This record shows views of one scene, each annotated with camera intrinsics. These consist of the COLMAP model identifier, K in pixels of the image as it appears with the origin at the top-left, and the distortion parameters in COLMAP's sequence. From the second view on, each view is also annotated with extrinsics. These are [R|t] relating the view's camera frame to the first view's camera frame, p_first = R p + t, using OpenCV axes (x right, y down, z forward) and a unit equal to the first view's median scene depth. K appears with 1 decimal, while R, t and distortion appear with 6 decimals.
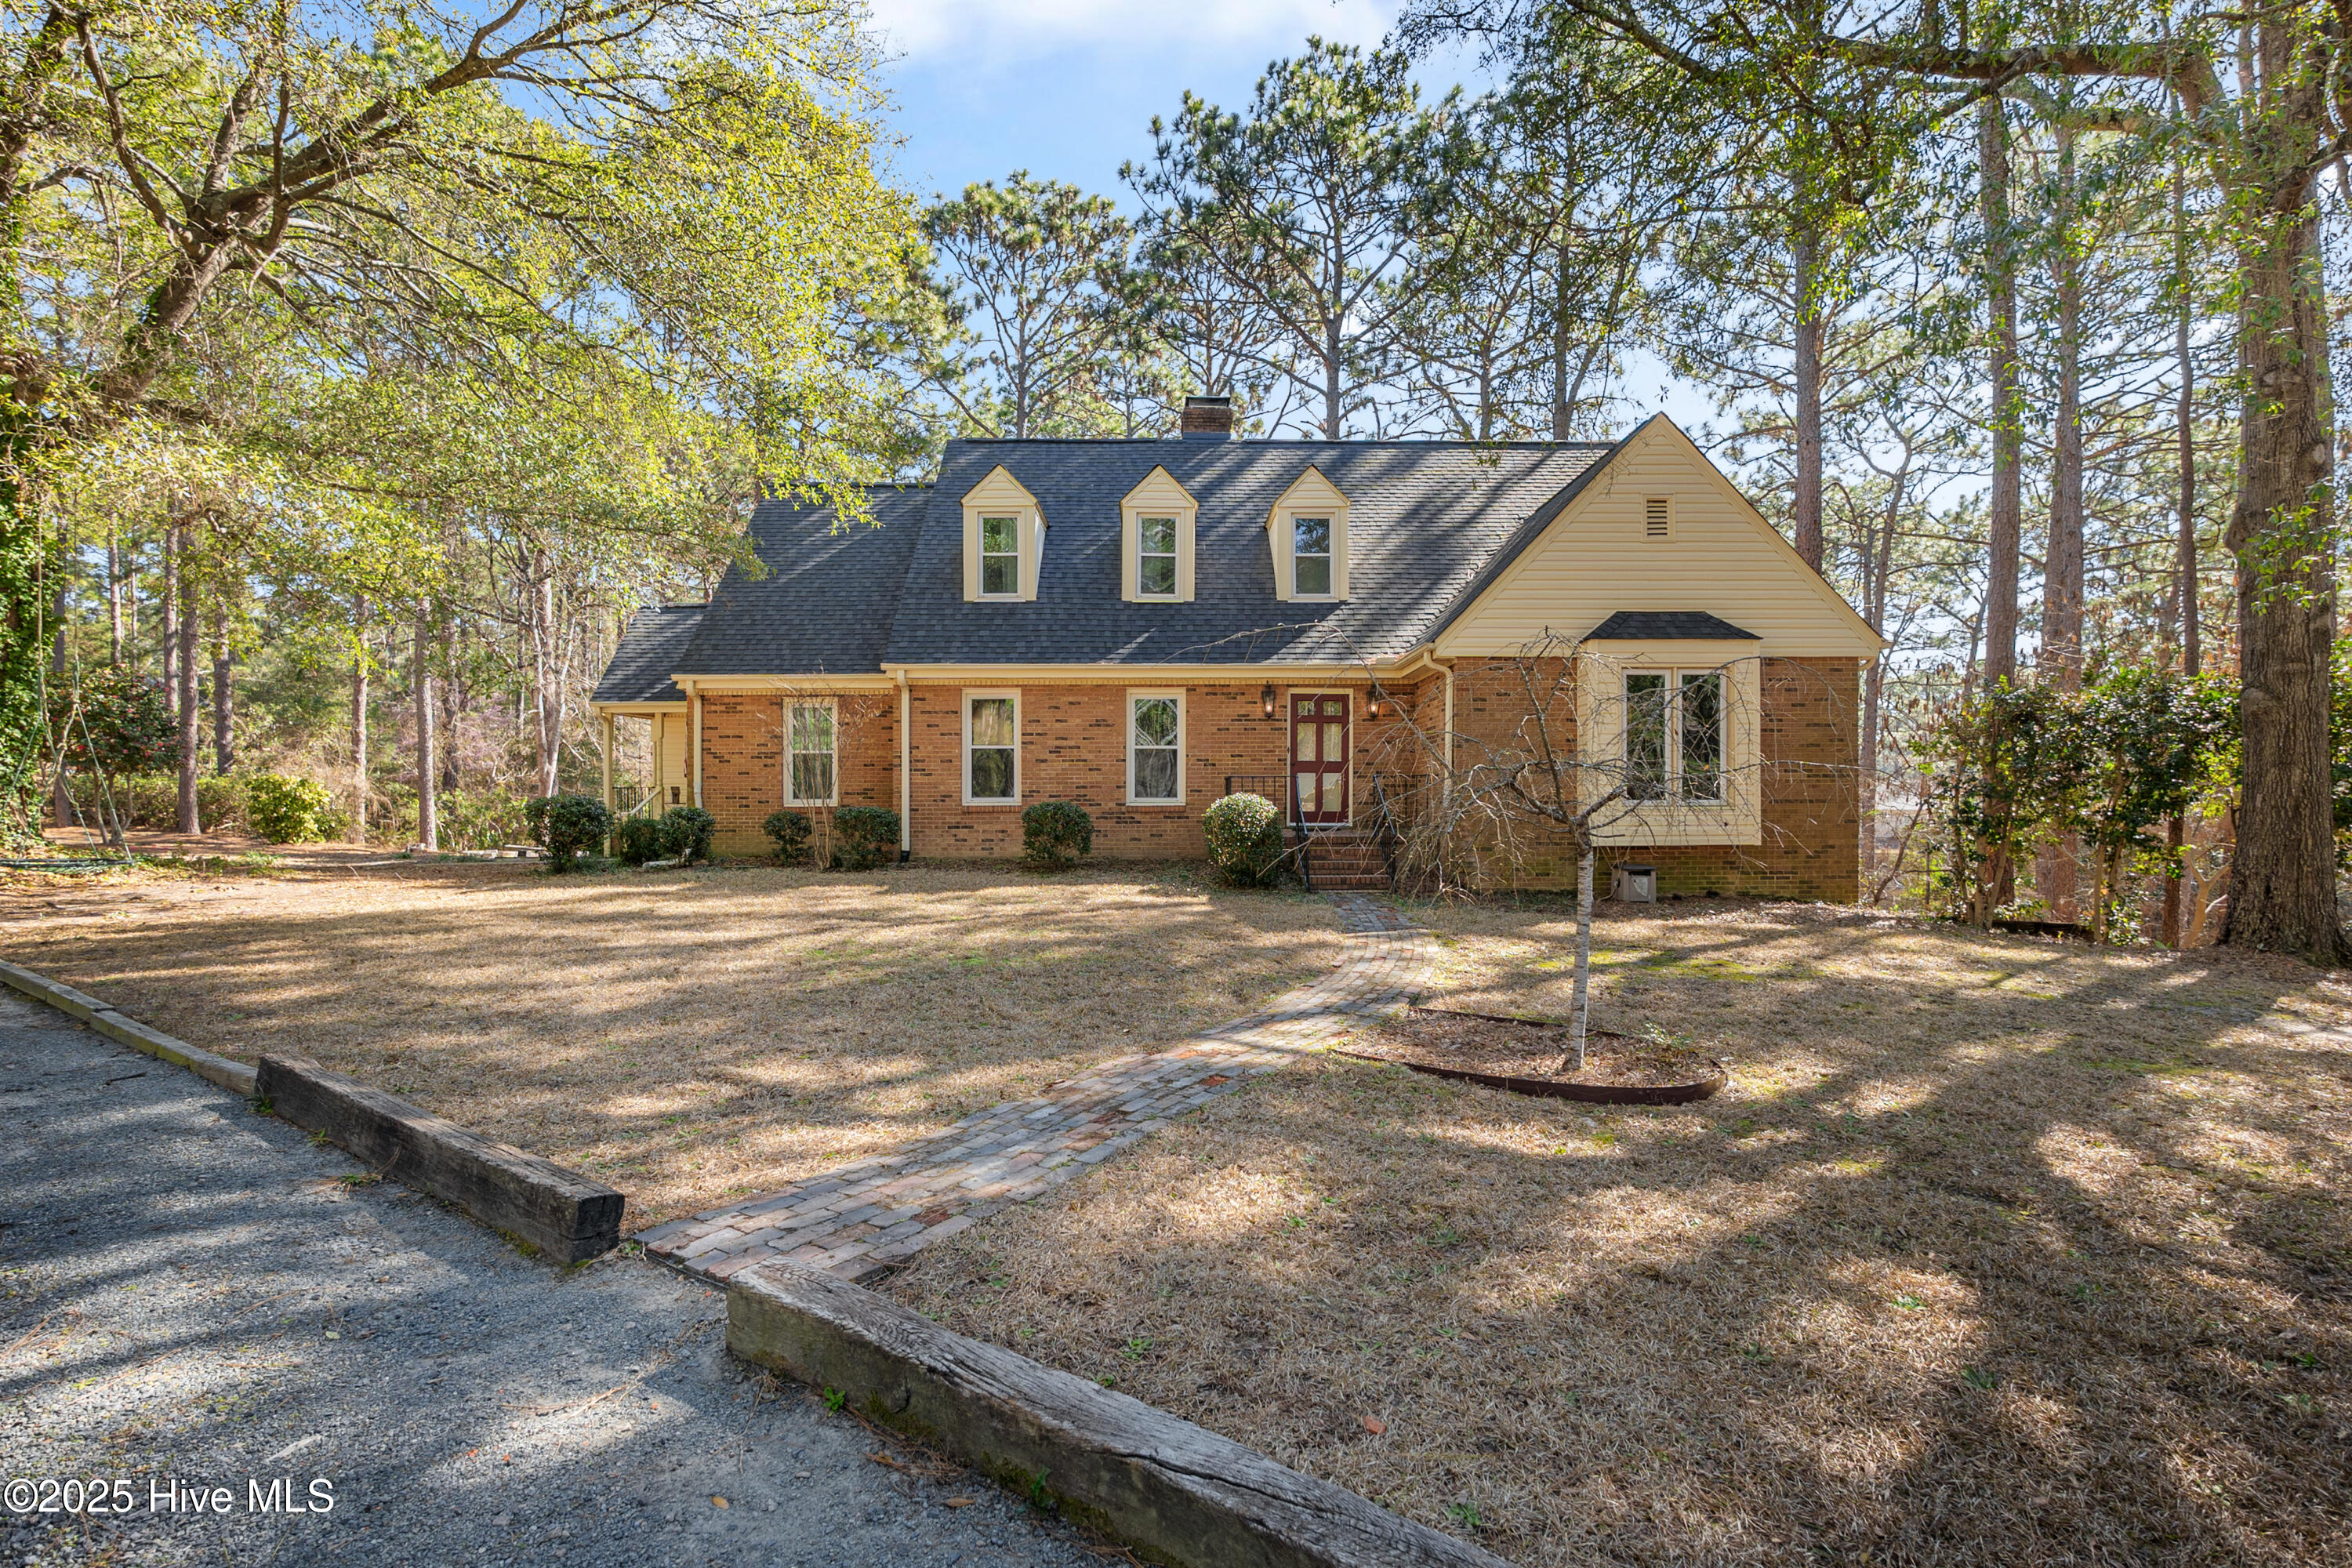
lens RADIAL K [[1086.9, 0, 1173.2], [0, 1086.9, 787.3], [0, 0, 1]] dist [0.001879, 0.000018]
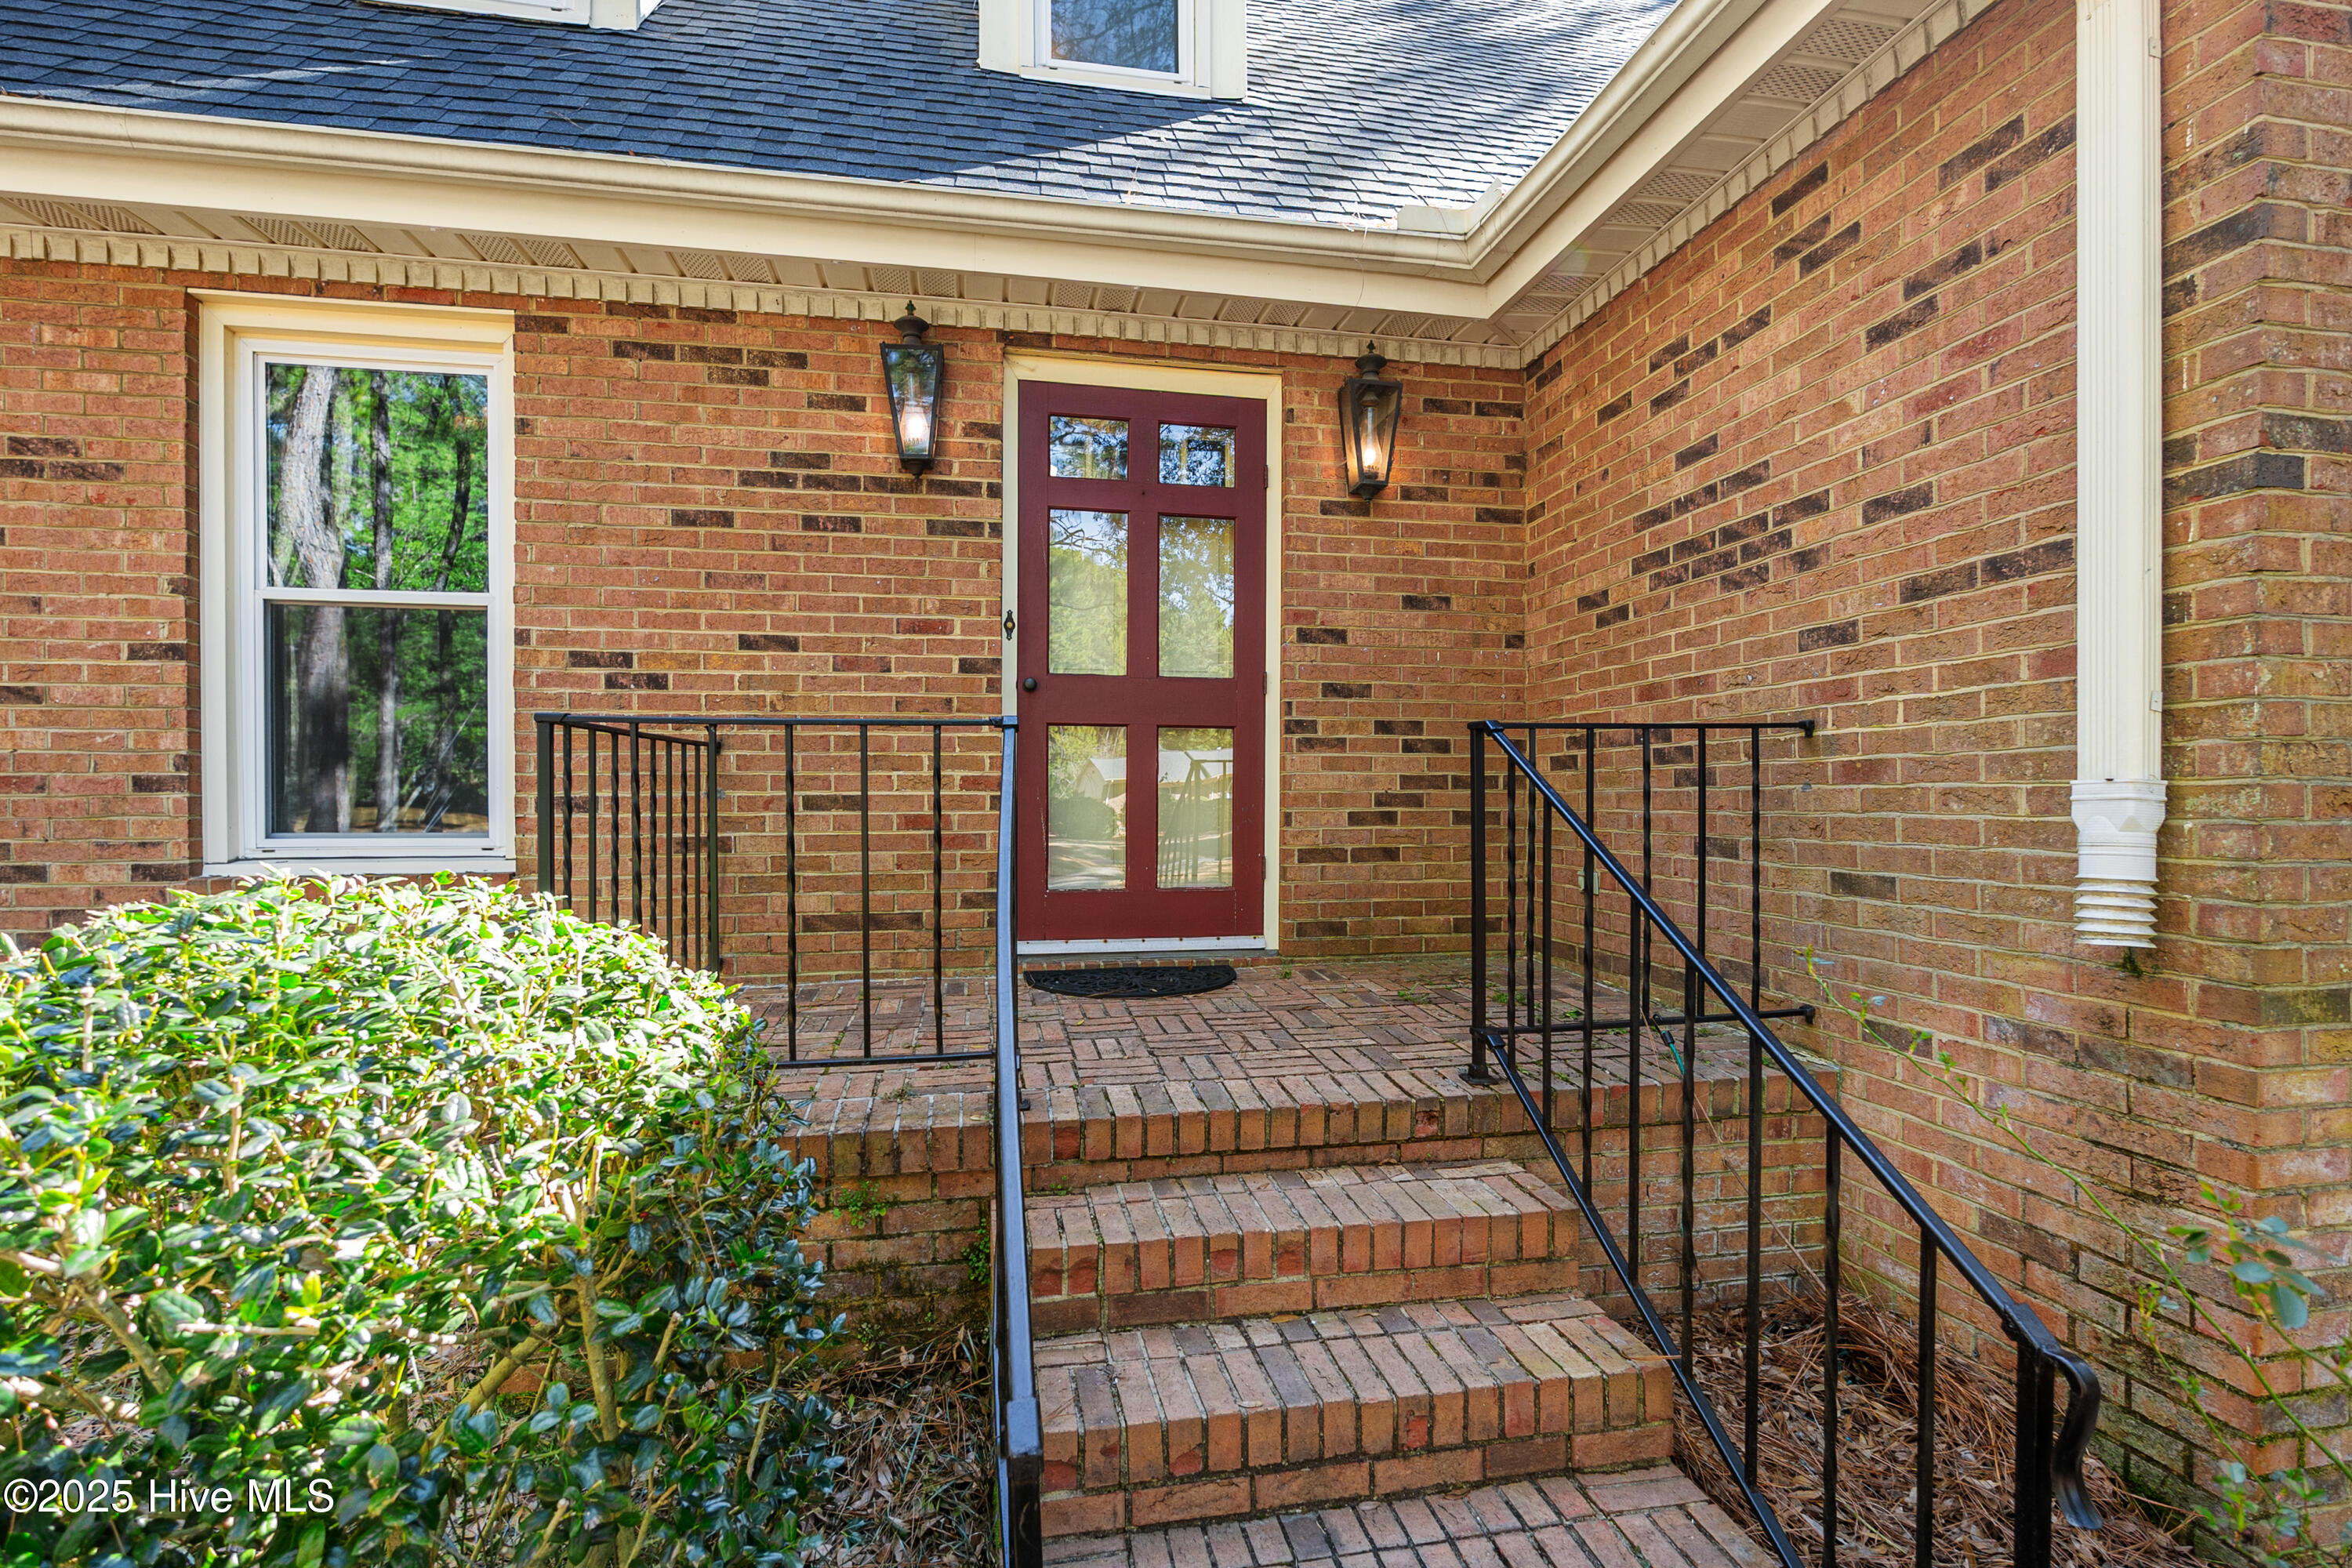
lens RADIAL K [[1086.9, 0, 1170.7], [0, 1086.9, 793.9], [0, 0, 1]] dist [0.001879, 0.000018]
pose [[0.985269, -0.001565, 0.171004, 0.099768], [-0.000092, 0.999953, 0.009680, -0.000993], [-0.171011, -0.009553, 0.985223, 0.765071]]
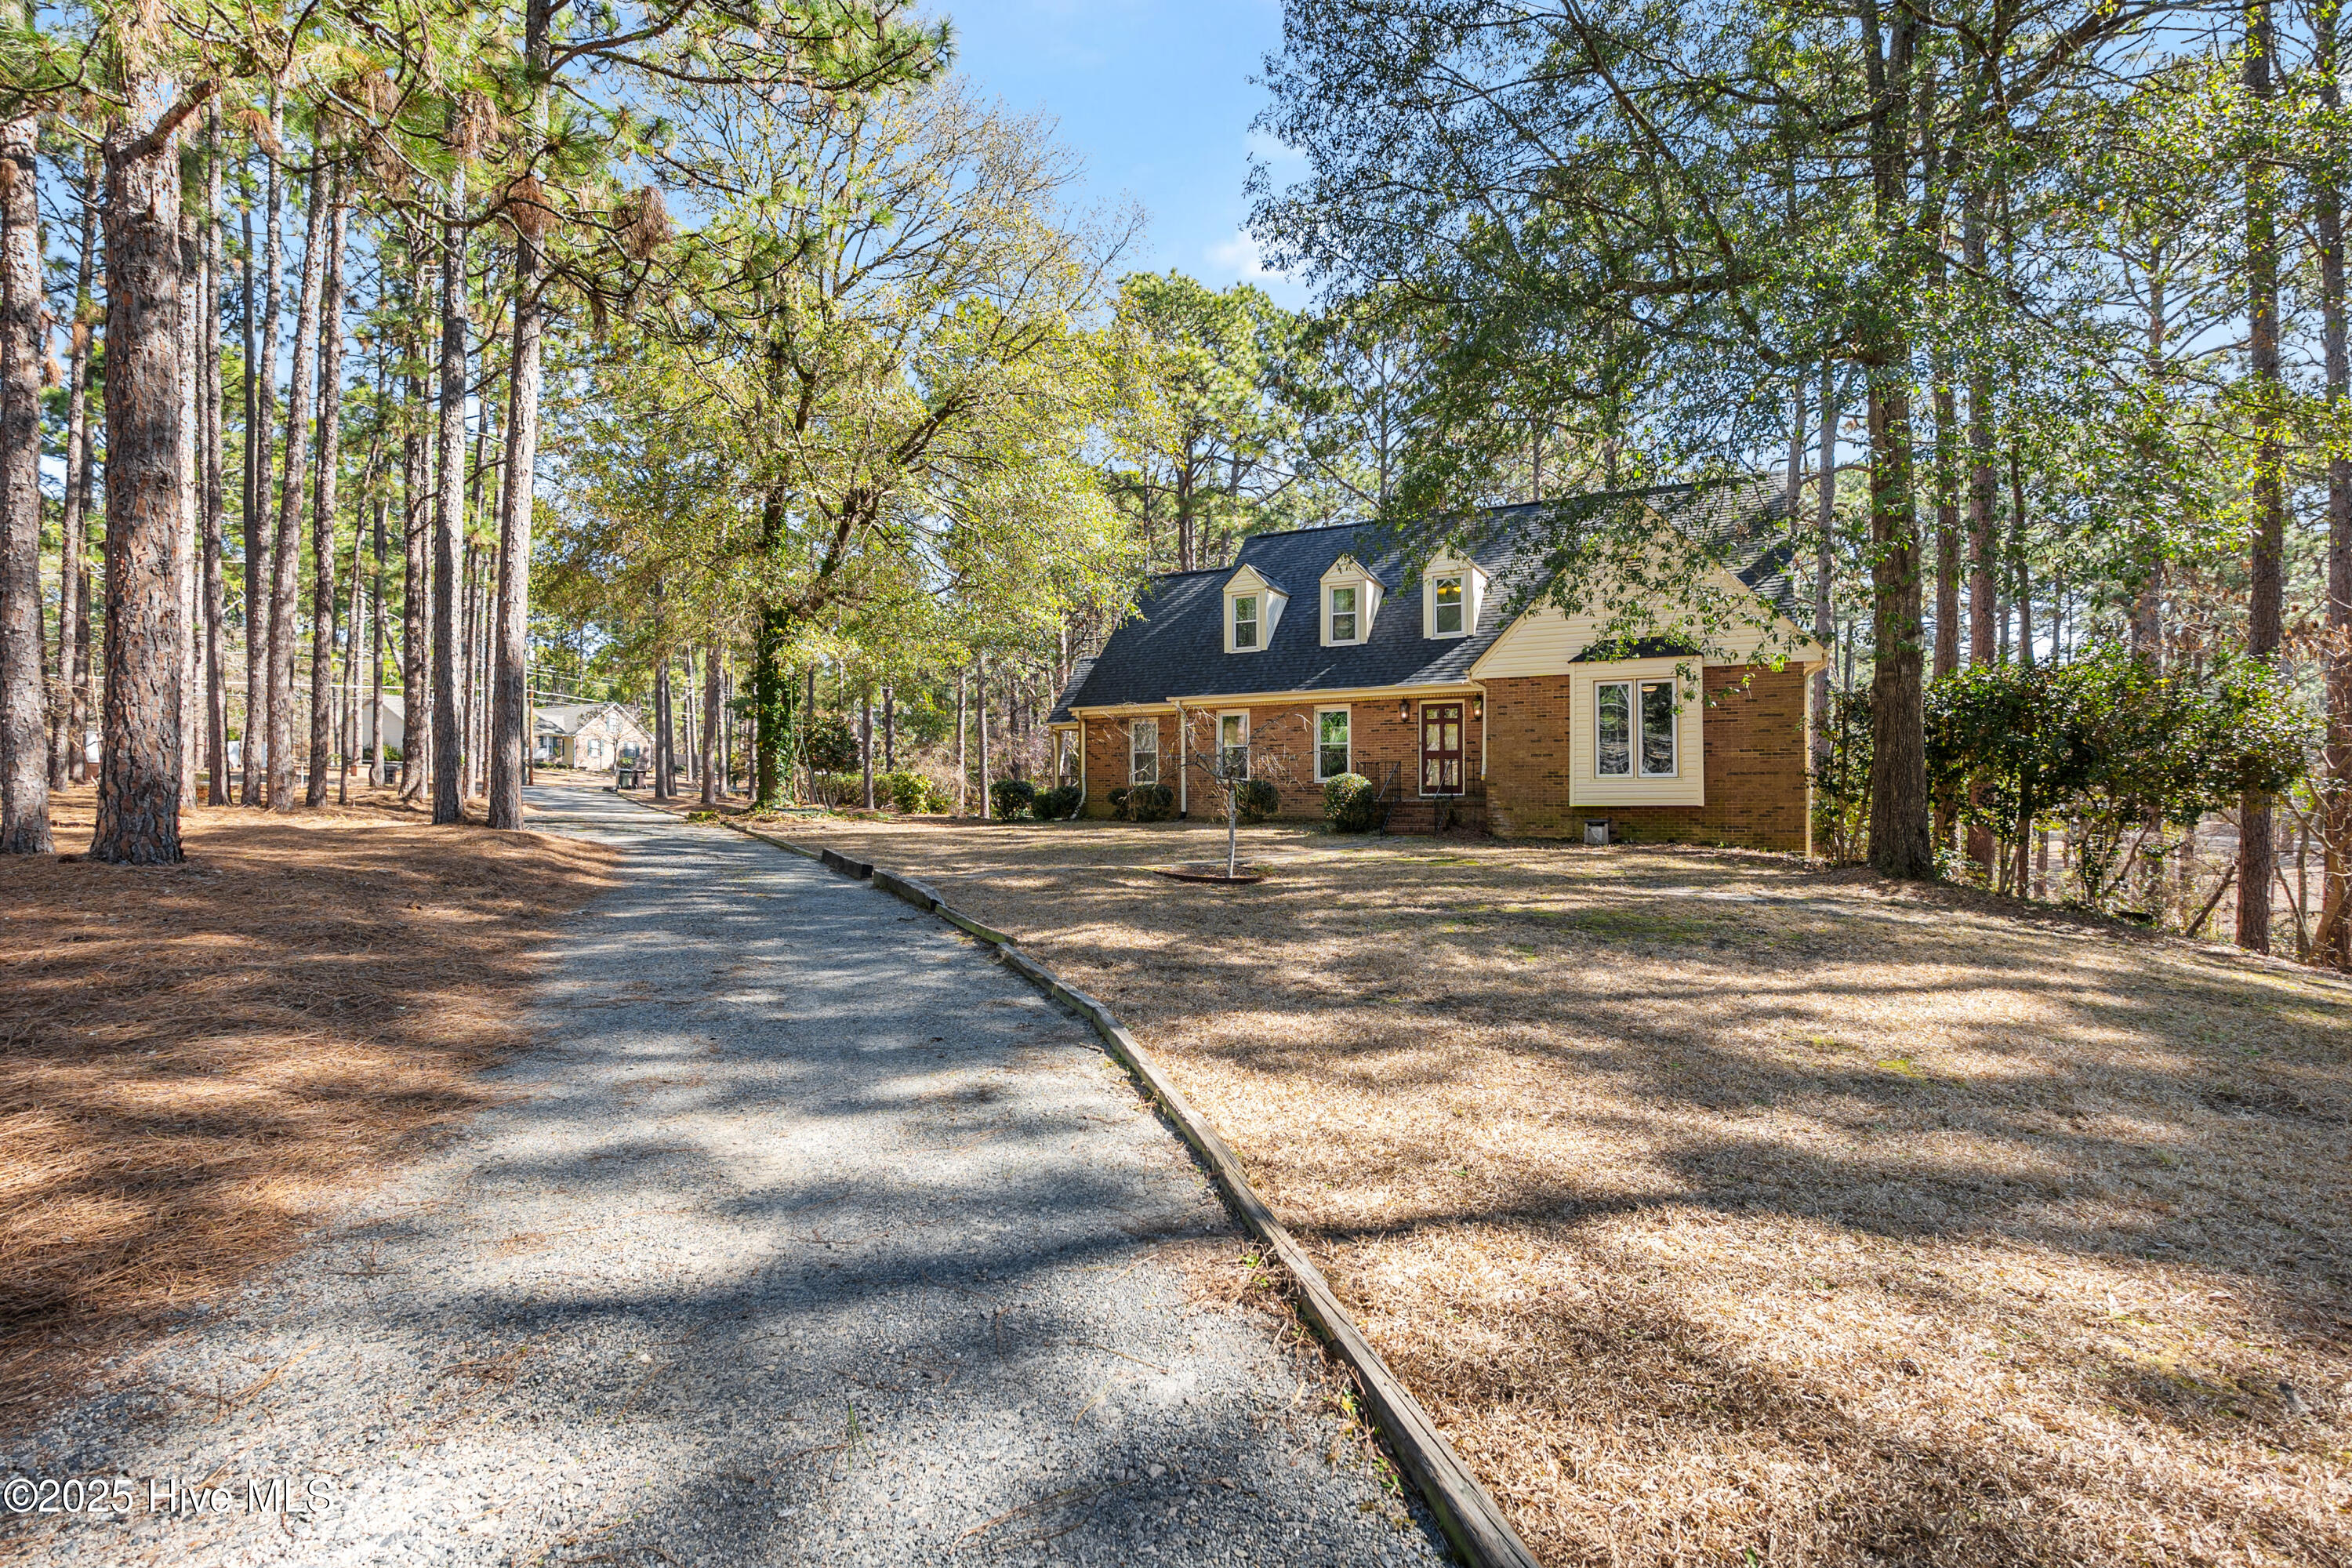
lens RADIAL K [[1086.9, 0, 1176.9], [0, 1086.9, 785.4], [0, 0, 1]] dist [0.001879, 0.000018]
pose [[0.886059, -0.007367, -0.463513, 0.488557], [0.009432, 0.999953, 0.002137, 0.015520], [0.463476, -0.006265, 0.886087, -0.435453]]
